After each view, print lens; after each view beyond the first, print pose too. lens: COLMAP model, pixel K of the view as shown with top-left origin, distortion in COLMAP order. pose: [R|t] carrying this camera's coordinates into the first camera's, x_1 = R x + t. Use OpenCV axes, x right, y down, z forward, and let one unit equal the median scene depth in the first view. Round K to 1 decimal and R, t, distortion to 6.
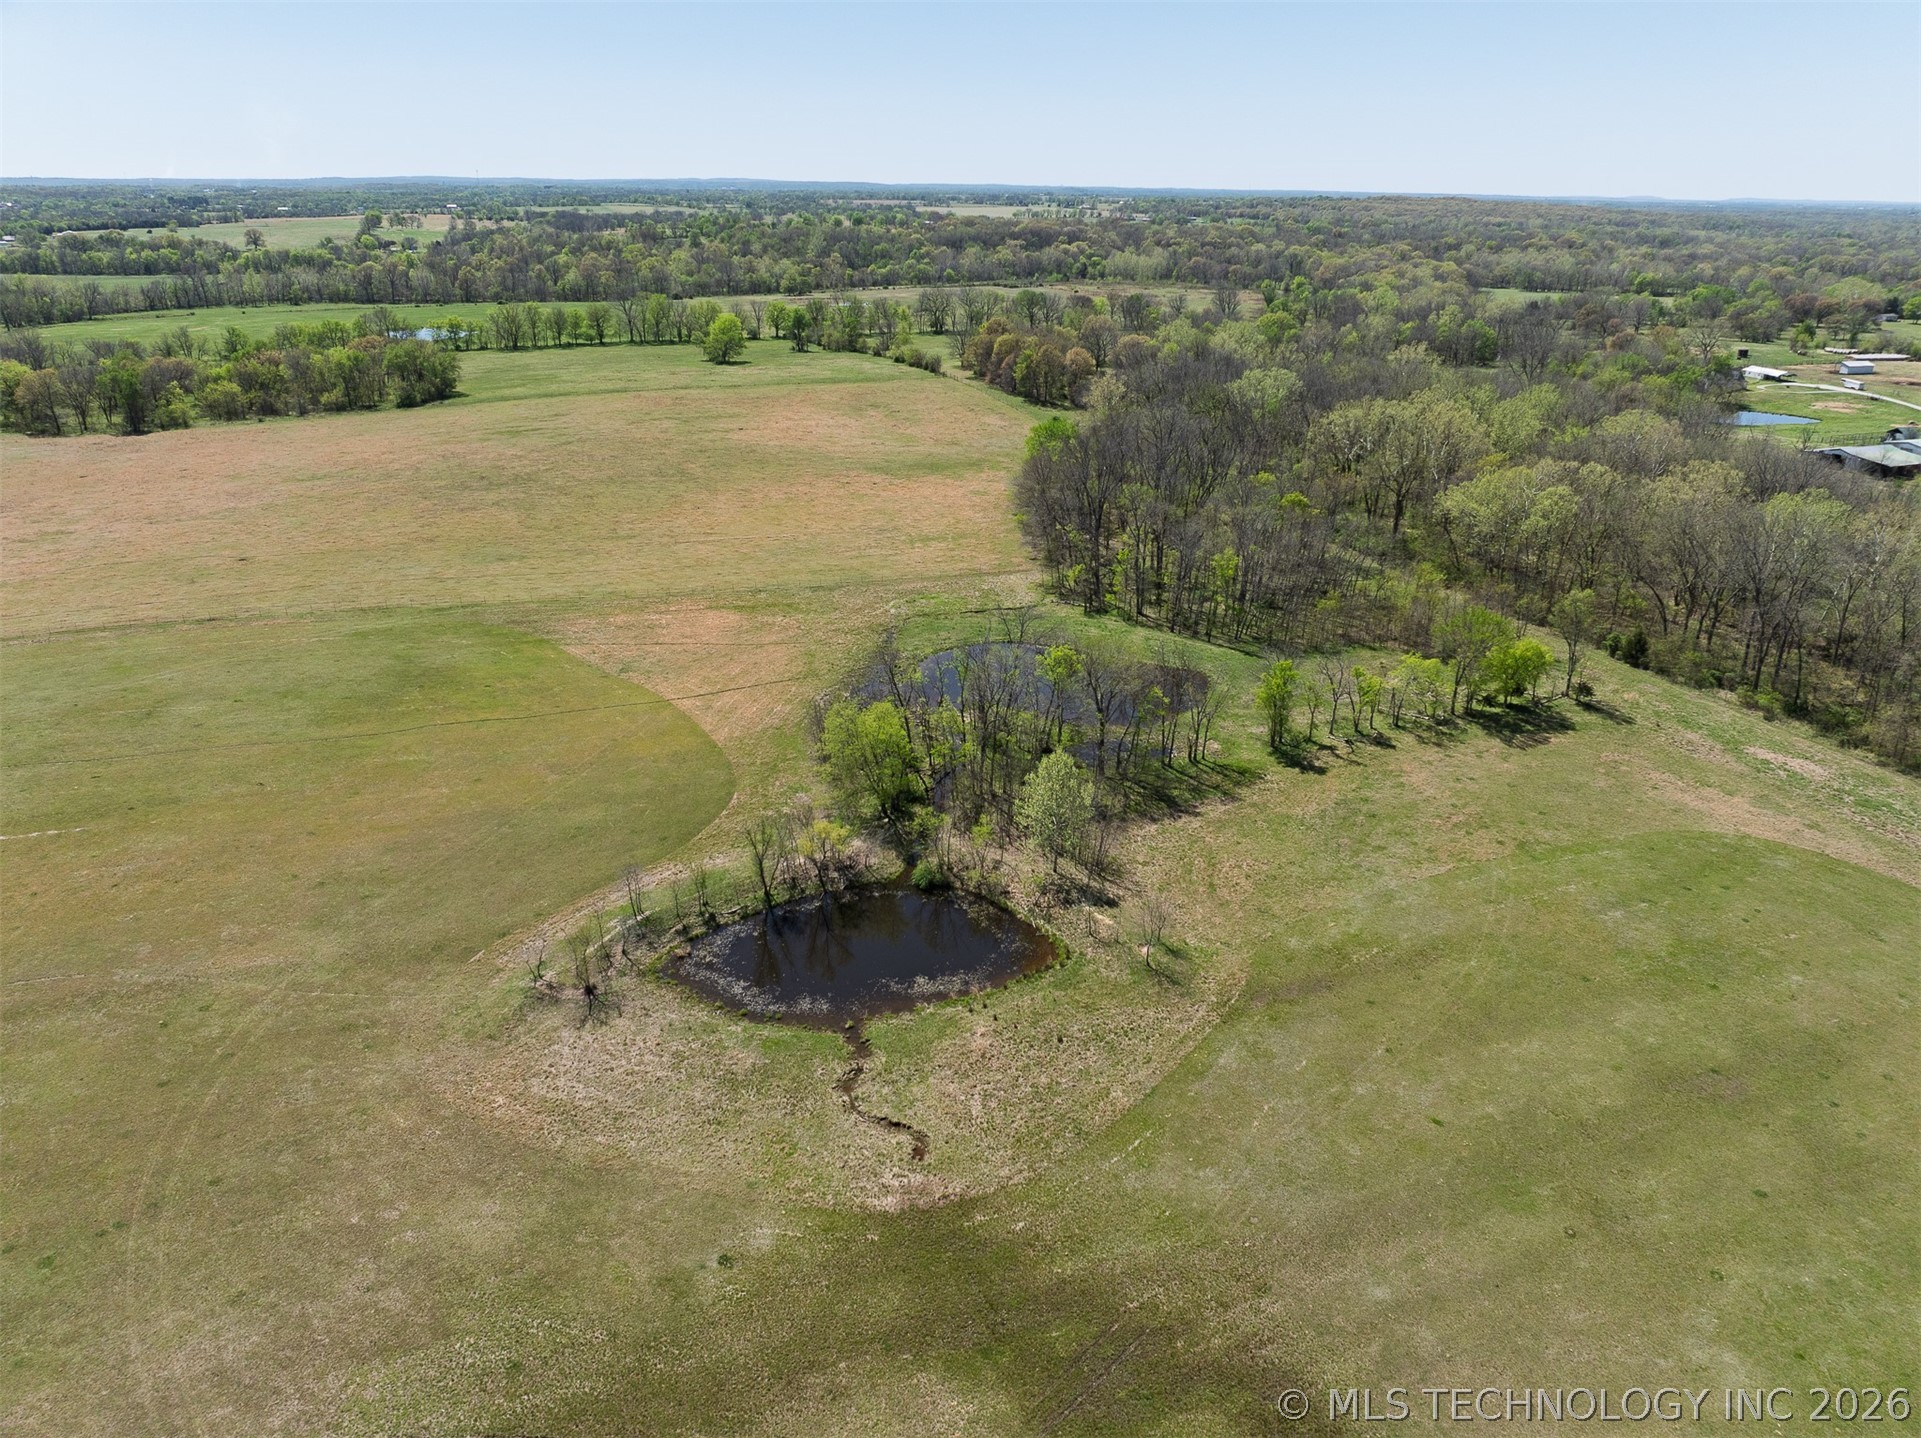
lens RADIAL K [[1349.8, 0, 962.7], [0, 1349.8, 718.5], [0, 0, 1]] dist [-0.044243, 0.013152]
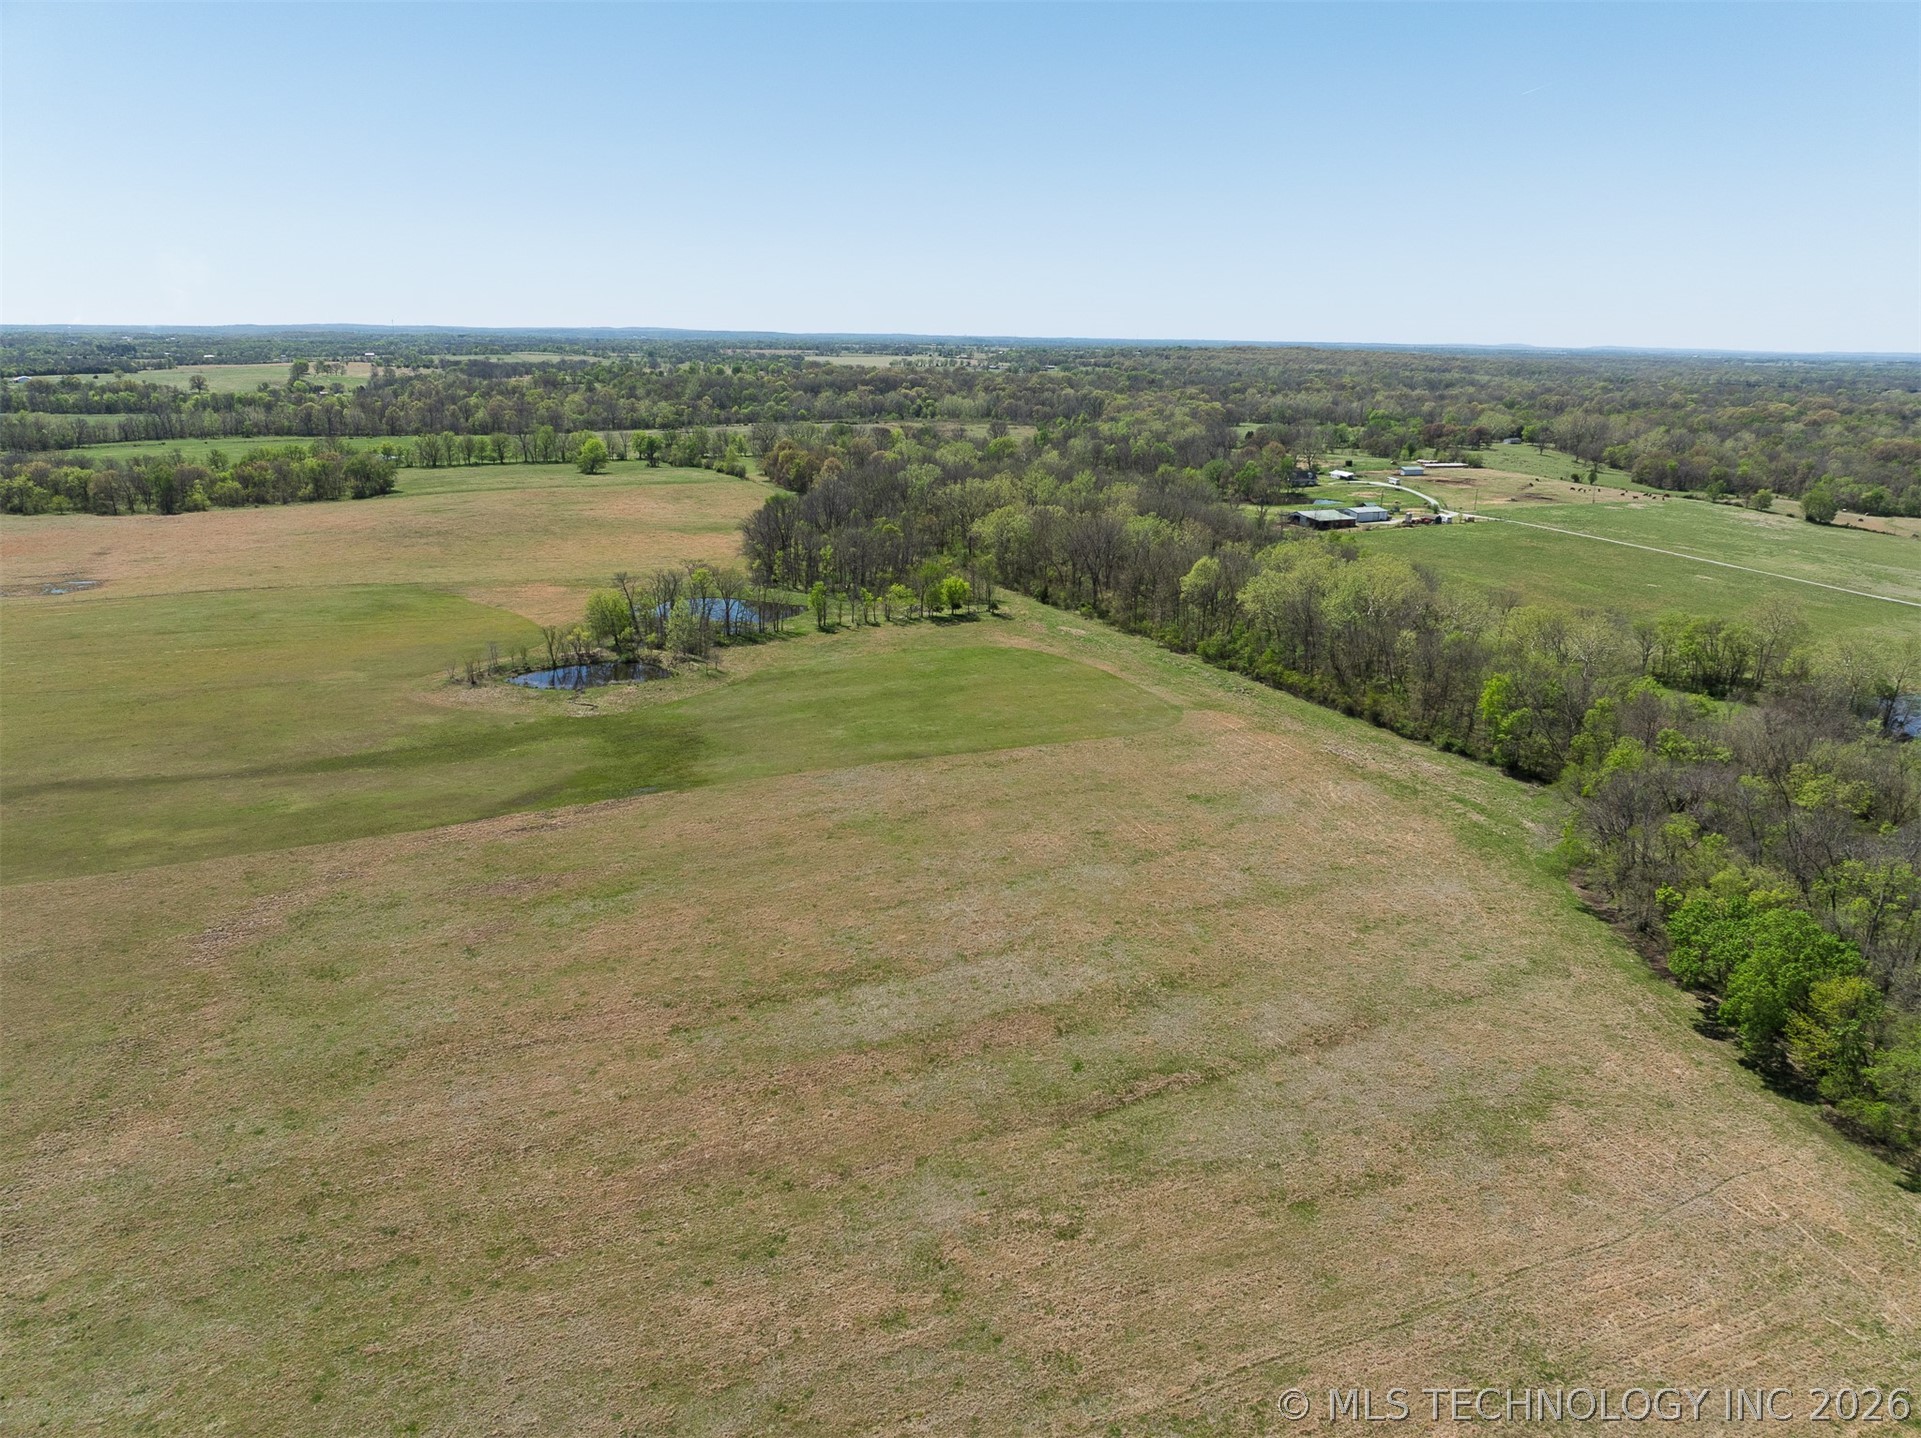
lens RADIAL K [[1349.8, 0, 965.7], [0, 1349.8, 707.6], [0, 0, 1]] dist [-0.044243, 0.013152]
pose [[0.997726, -0.014437, 0.065835, 0.091079], [0.021441, 0.994031, -0.106969, 0.105664], [-0.063897, 0.108137, 0.992080, -0.295700]]
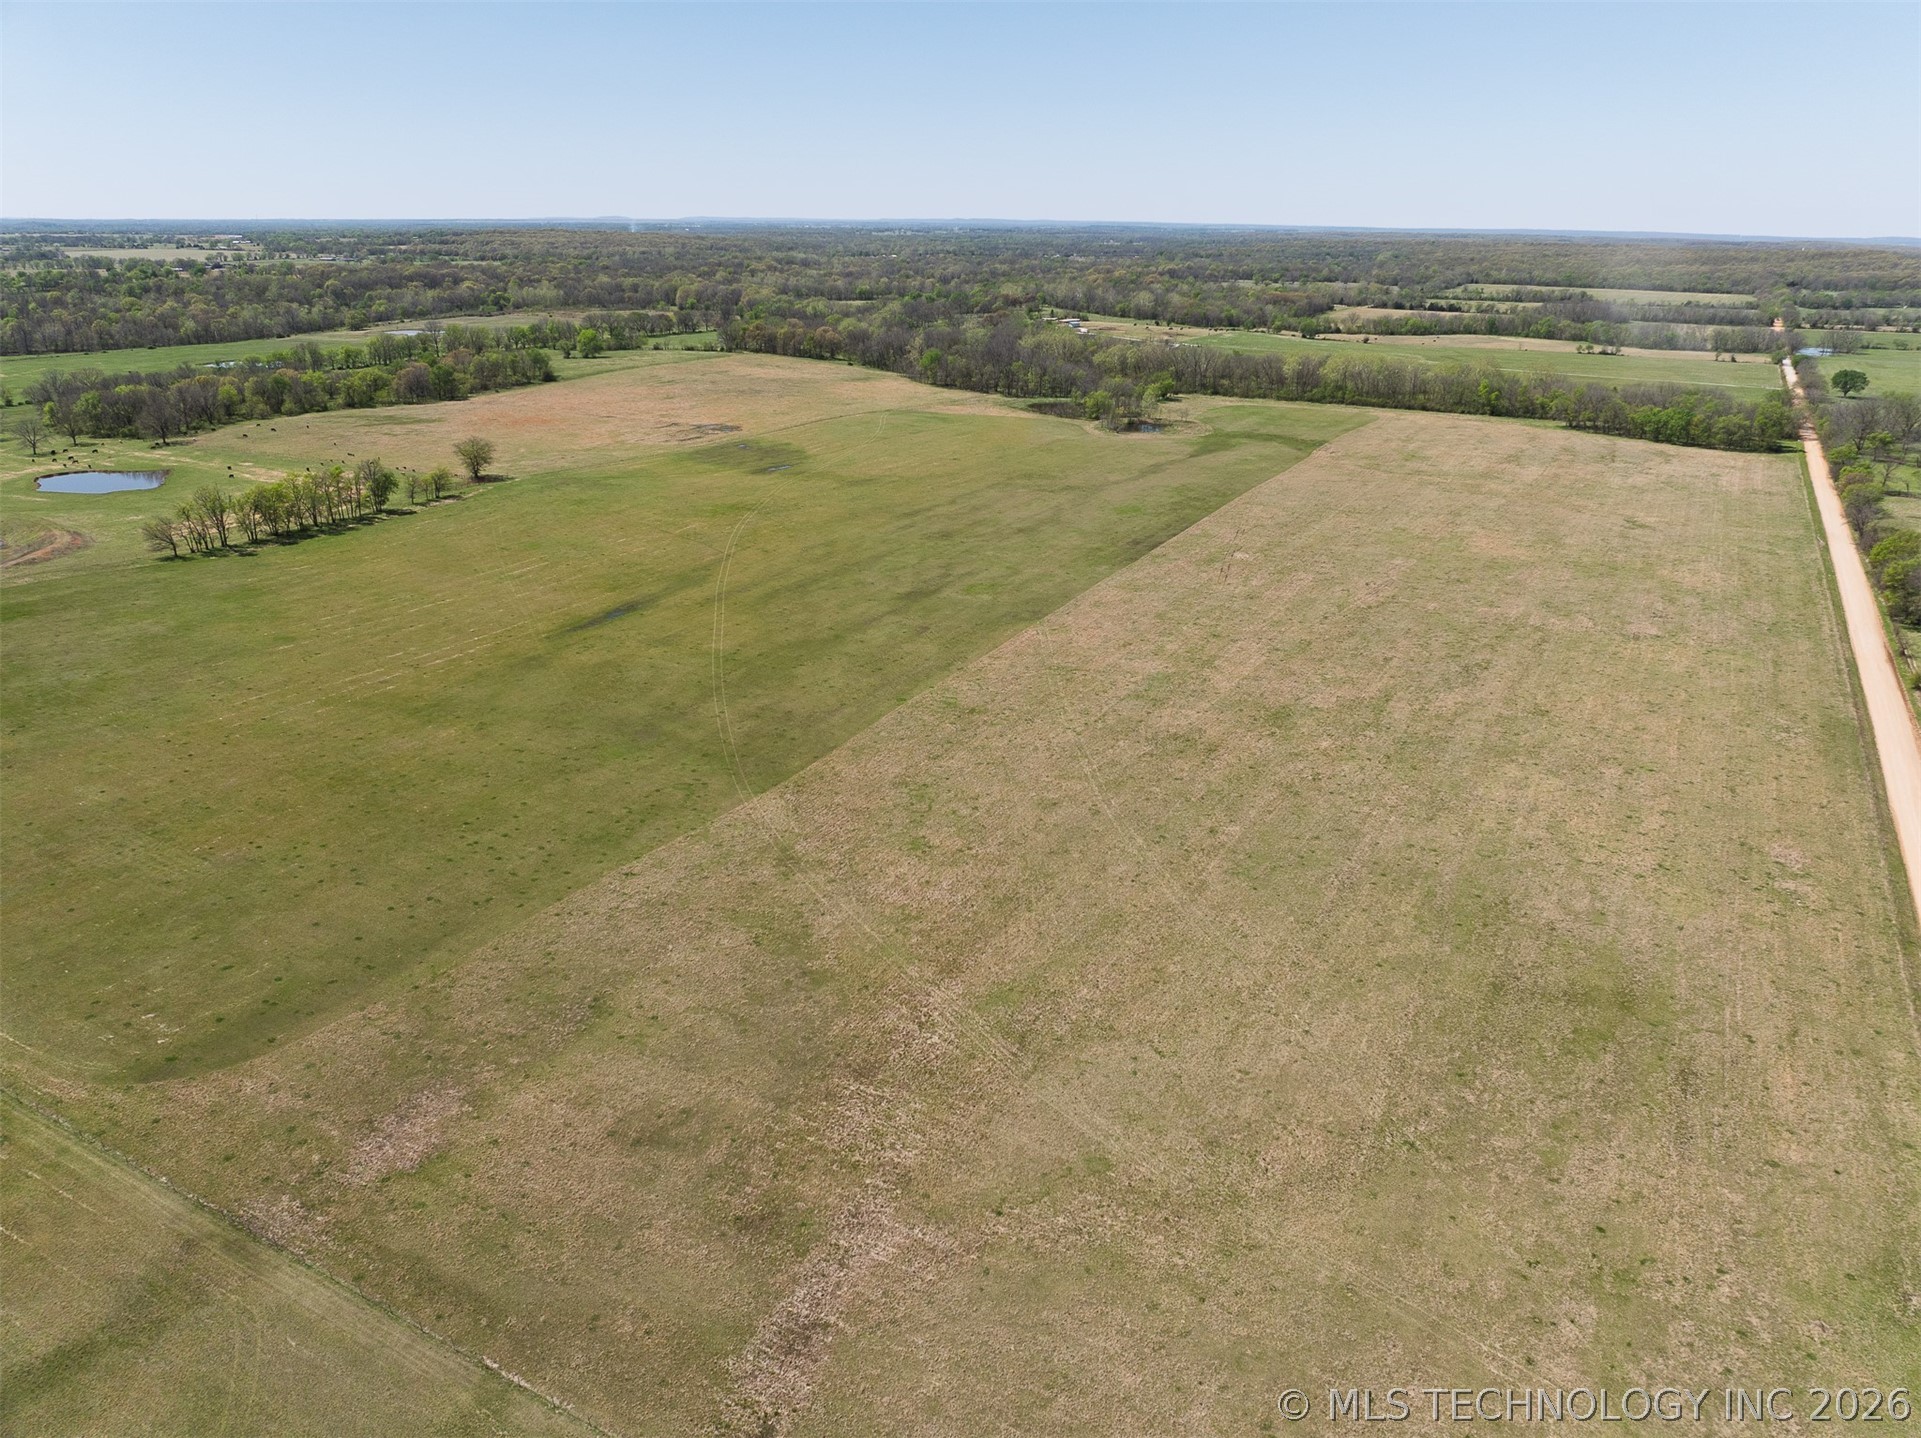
lens RADIAL K [[1349.8, 0, 963.7], [0, 1349.8, 716.0], [0, 0, 1]] dist [-0.044243, 0.013152]
pose [[0.768184, -0.223476, 0.599960, -0.804263], [0.233907, 0.970285, 0.061924, 0.157439], [-0.595971, 0.092766, 0.797630, -0.521803]]
